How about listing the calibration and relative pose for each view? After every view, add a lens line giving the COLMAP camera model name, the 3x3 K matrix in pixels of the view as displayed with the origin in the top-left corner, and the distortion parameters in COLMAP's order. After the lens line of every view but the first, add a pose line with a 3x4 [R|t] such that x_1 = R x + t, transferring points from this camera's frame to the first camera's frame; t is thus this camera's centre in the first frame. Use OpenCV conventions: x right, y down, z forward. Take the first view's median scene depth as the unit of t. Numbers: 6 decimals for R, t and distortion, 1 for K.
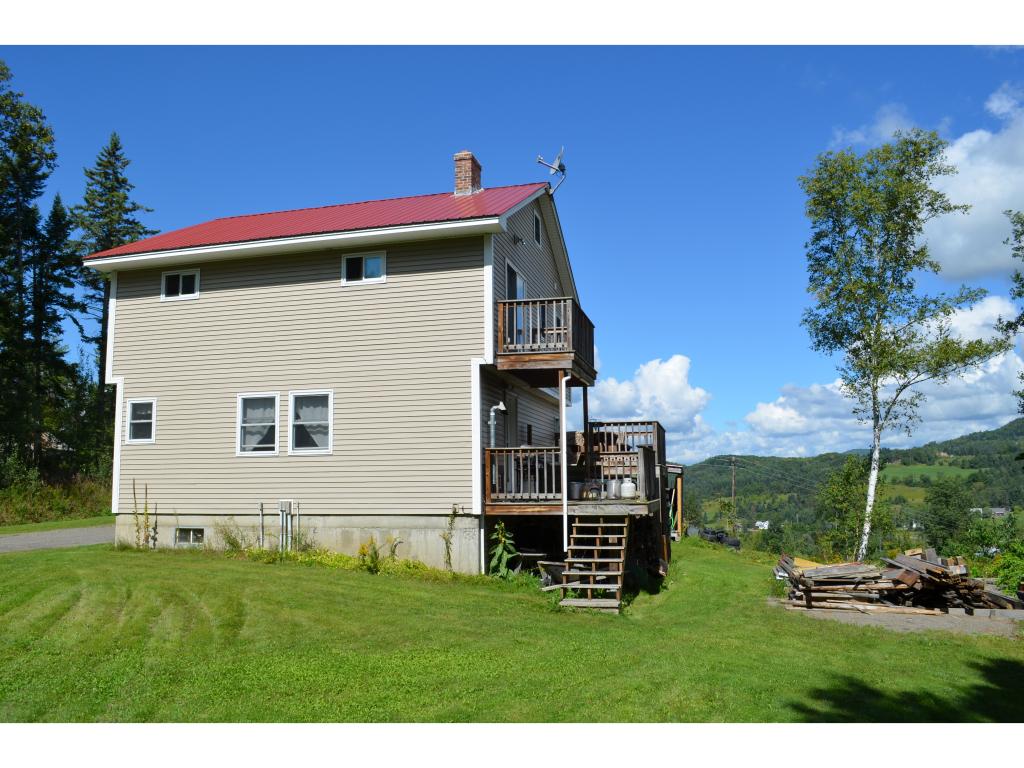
lens RADIAL K [[804.8, 0, 506.6], [0, 804.8, 385.8], [0, 0, 1]] dist [-0.078178, 0.006962]
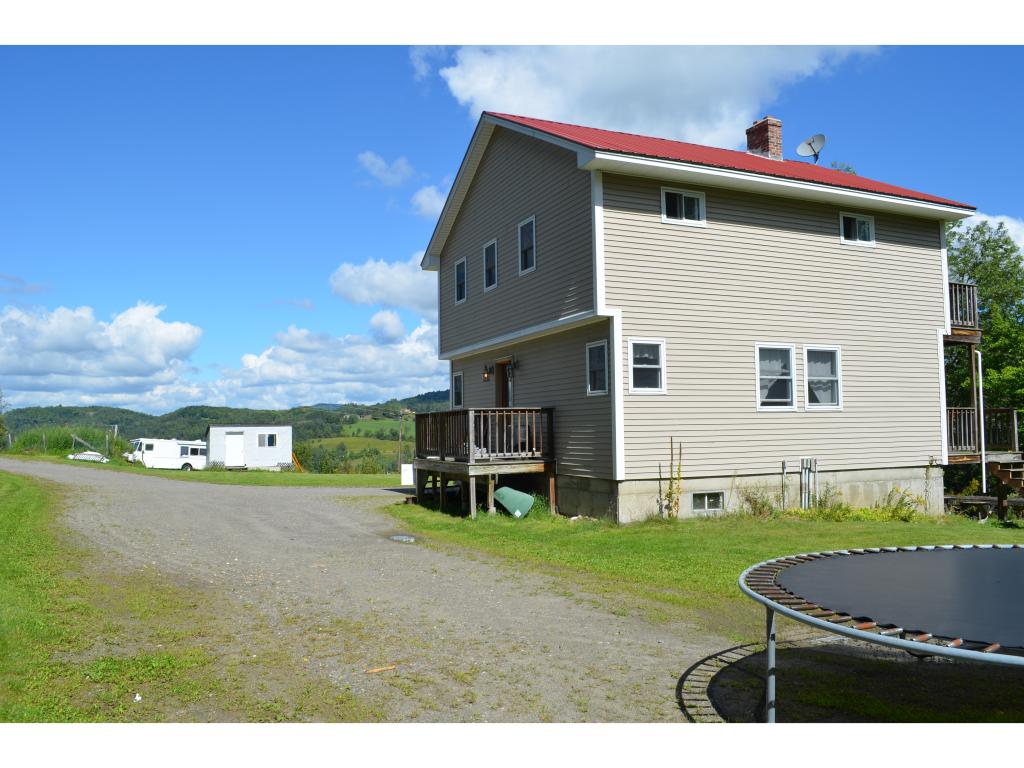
lens RADIAL K [[804.8, 0, 509.2], [0, 804.8, 384.6], [0, 0, 1]] dist [-0.078178, 0.006962]
pose [[0.794799, 0.037202, 0.605731, -1.075397], [-0.072522, 0.996789, 0.033939, 0.045832], [-0.602524, -0.070903, 0.794945, 0.428135]]
